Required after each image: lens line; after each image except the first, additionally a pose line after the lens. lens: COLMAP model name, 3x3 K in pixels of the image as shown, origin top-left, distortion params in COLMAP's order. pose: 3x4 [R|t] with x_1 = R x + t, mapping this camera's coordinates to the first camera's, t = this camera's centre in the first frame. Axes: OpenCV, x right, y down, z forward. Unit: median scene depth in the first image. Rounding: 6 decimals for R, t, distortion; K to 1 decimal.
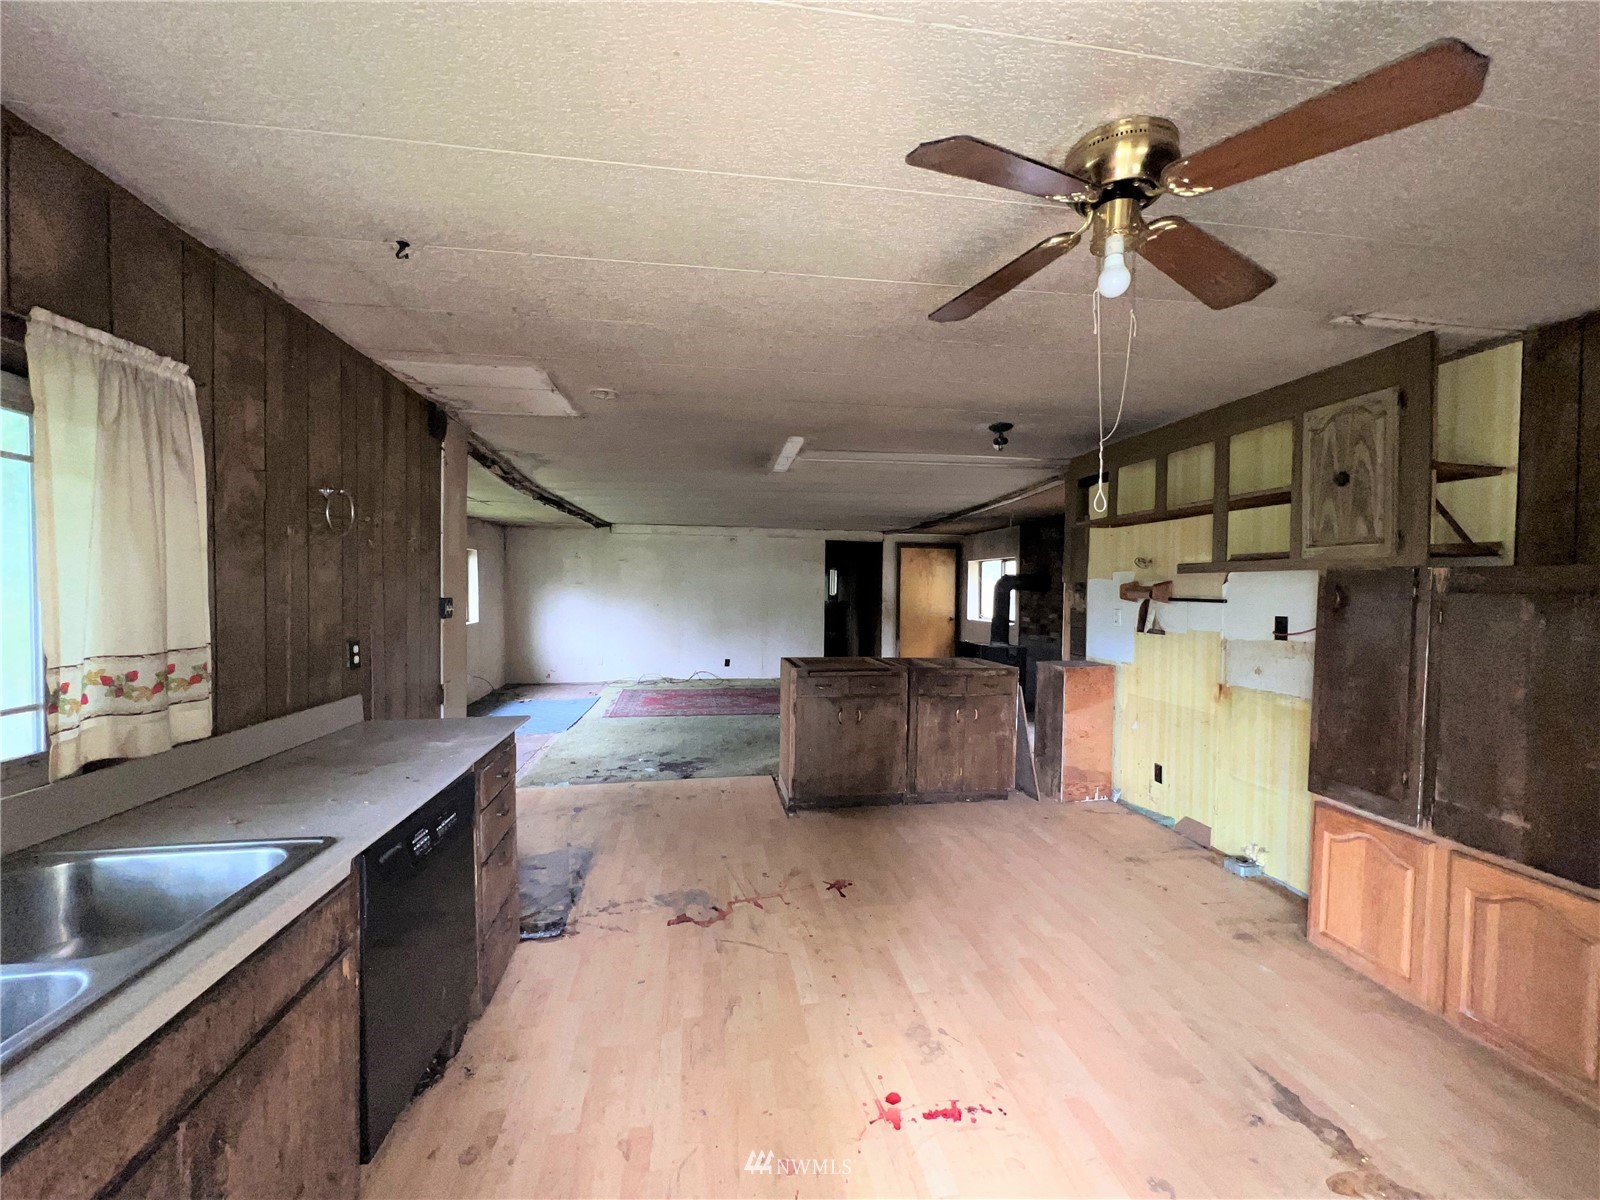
lens RADIAL K [[642.6, 0, 800.0], [0, 642.6, 600.0], [0, 0, 1]] dist [-0.001005, -0.000460]
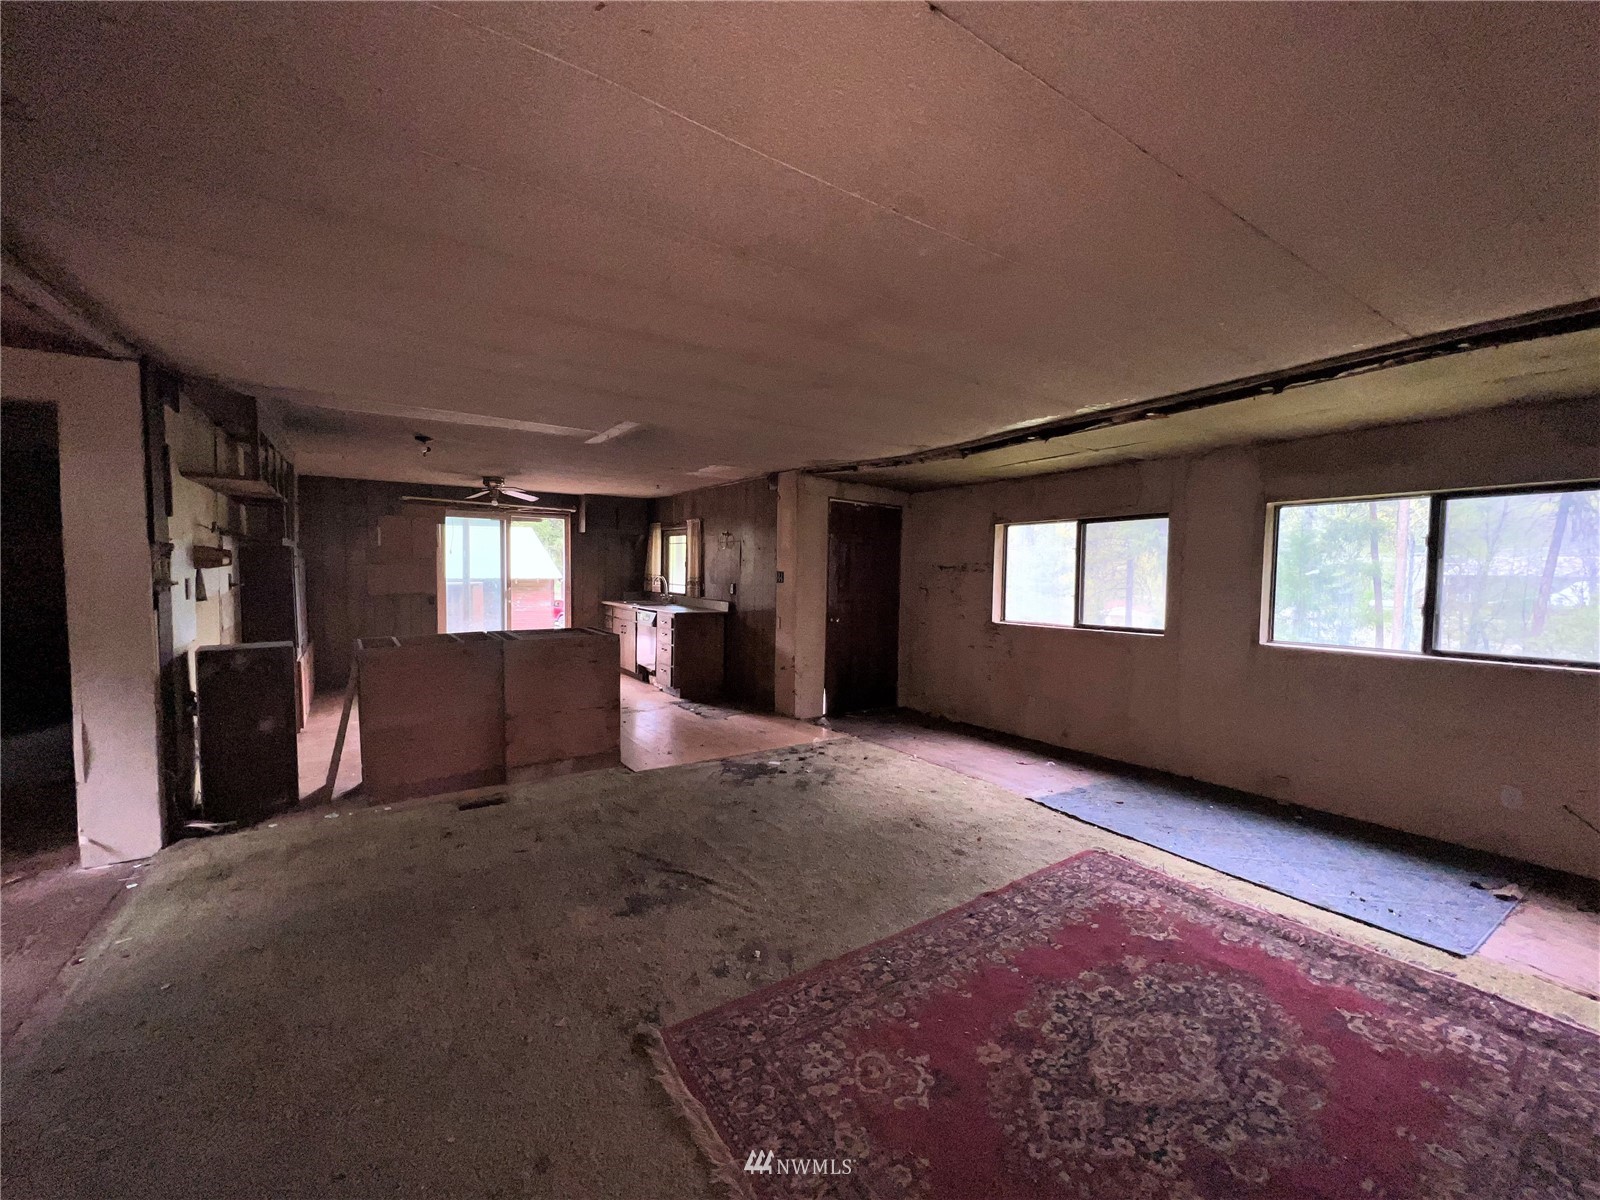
lens RADIAL K [[642.6, 0, 800.0], [0, 642.6, 600.0], [0, 0, 1]] dist [-0.001005, -0.000460]
pose [[-0.908406, 0.000763, -0.418089, 0.117419], [-0.026170, 0.997934, 0.058683, -0.023594], [0.417270, 0.064249, -0.906509, 1.828698]]
